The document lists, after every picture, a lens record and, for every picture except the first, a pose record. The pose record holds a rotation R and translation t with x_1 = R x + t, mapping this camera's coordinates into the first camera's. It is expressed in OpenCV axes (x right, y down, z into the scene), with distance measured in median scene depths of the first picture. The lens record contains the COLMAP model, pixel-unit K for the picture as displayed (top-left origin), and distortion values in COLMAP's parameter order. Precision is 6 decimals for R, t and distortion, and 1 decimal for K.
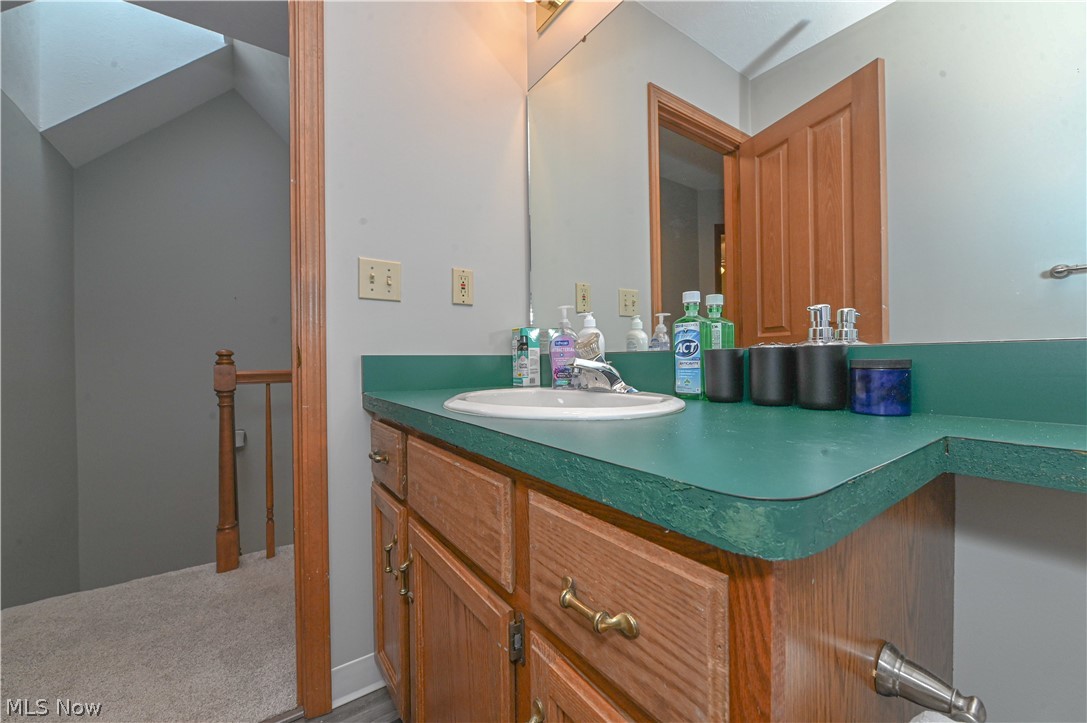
lens RADIAL K [[431.4, 0, 545.0], [0, 431.4, 358.1], [0, 0, 1]] dist [-0.007004, -0.001358]
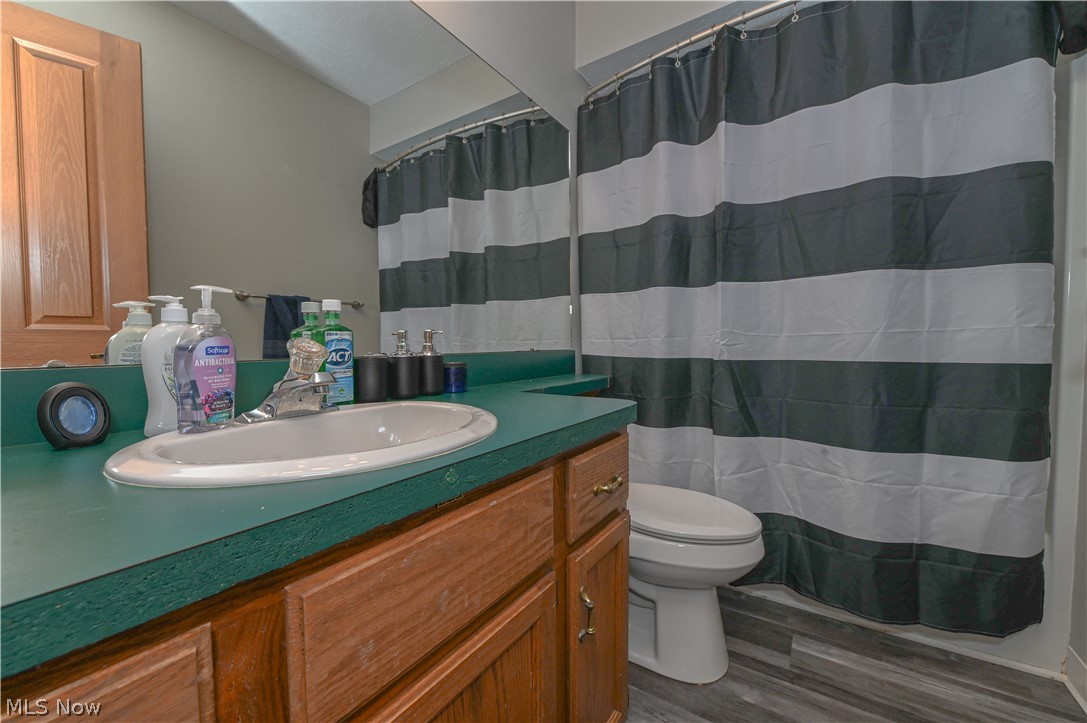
lens RADIAL K [[431.4, 0, 541.9], [0, 431.4, 361.5], [0, 0, 1]] dist [-0.007004, -0.001358]
pose [[-0.363888, -0.024311, 0.931125, -0.775343], [0.010714, 0.999484, 0.030282, -0.038081], [-0.931381, 0.020996, -0.363440, 0.936177]]
